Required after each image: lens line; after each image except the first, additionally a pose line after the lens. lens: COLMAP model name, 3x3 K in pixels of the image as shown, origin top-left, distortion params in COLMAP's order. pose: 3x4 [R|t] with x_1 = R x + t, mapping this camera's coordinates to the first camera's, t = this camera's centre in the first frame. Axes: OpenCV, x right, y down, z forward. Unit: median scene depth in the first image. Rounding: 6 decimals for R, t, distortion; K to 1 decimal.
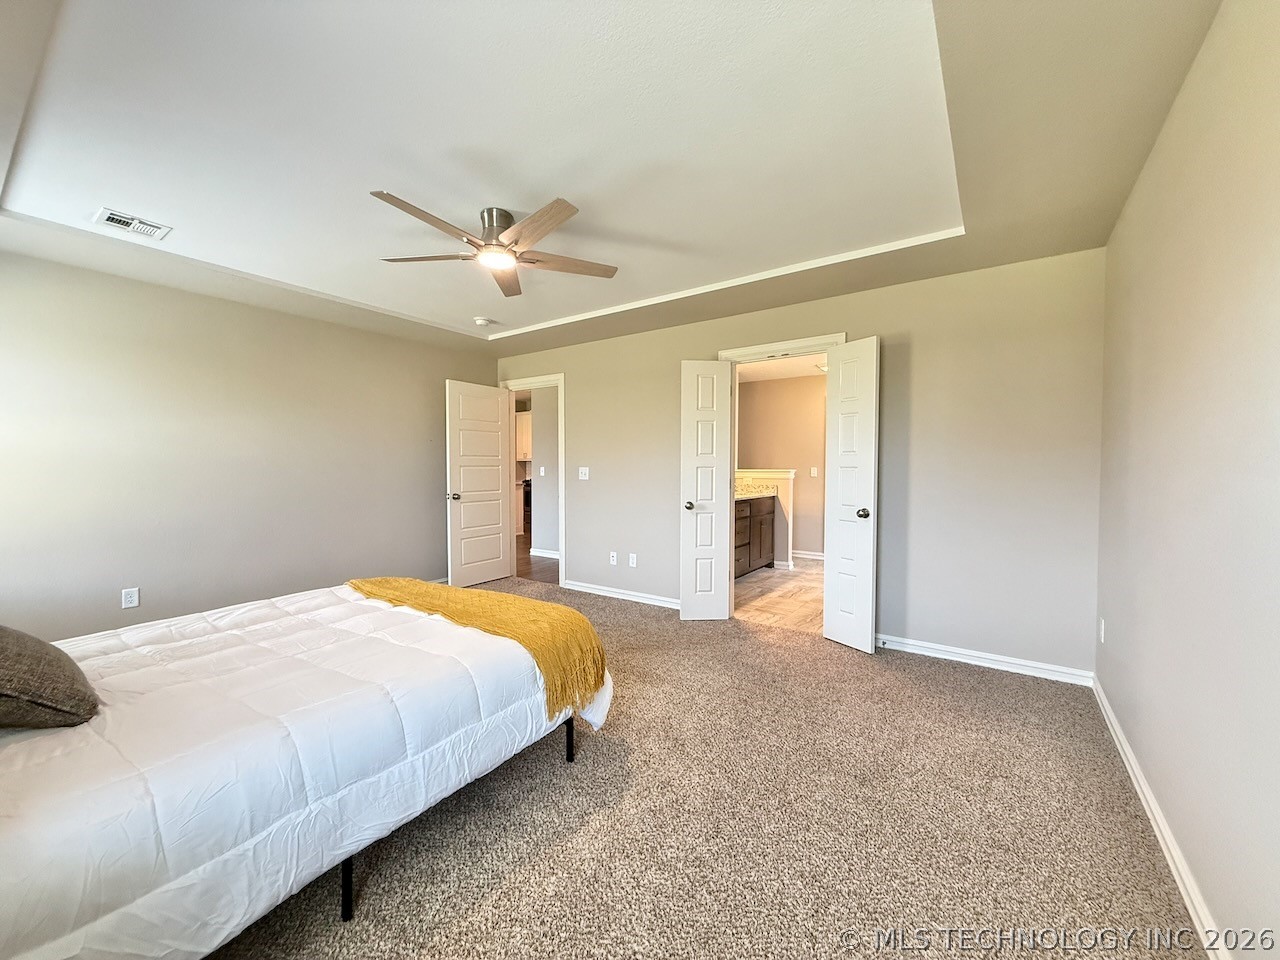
lens RADIAL K [[507.1, 0, 635.1], [0, 507.1, 481.4], [0, 0, 1]] dist [-0.000893, -0.000145]
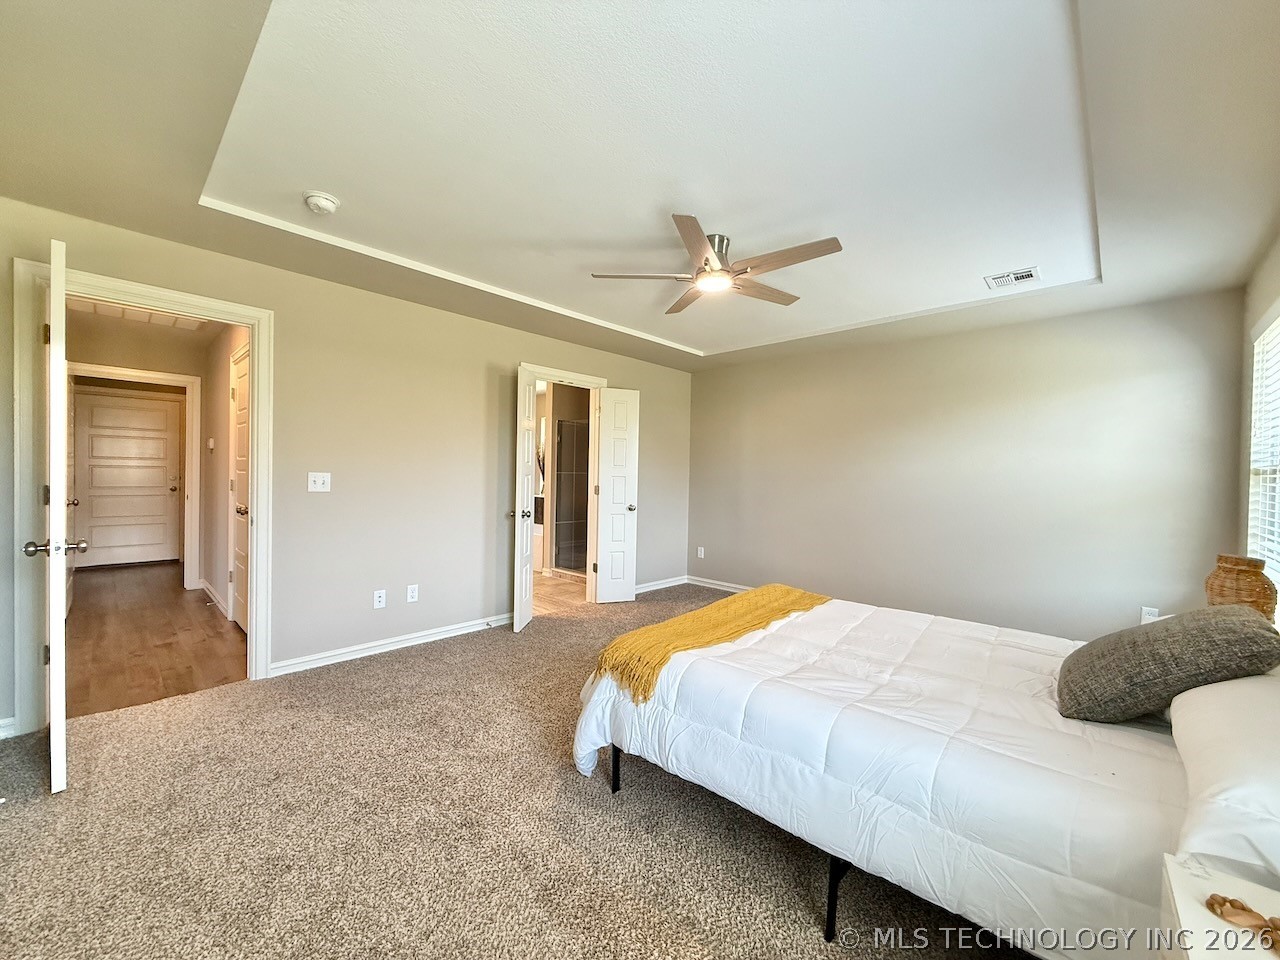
lens RADIAL K [[512.0, 0, 634.2], [0, 512.0, 474.0], [0, 0, 1]] dist [0.000384, 0.000025]
pose [[0.138267, 0.000963, 0.990395, -0.958605], [0.006017, 0.999980, -0.001812, -0.030956], [-0.990377, 0.006210, 0.138258, 0.723155]]
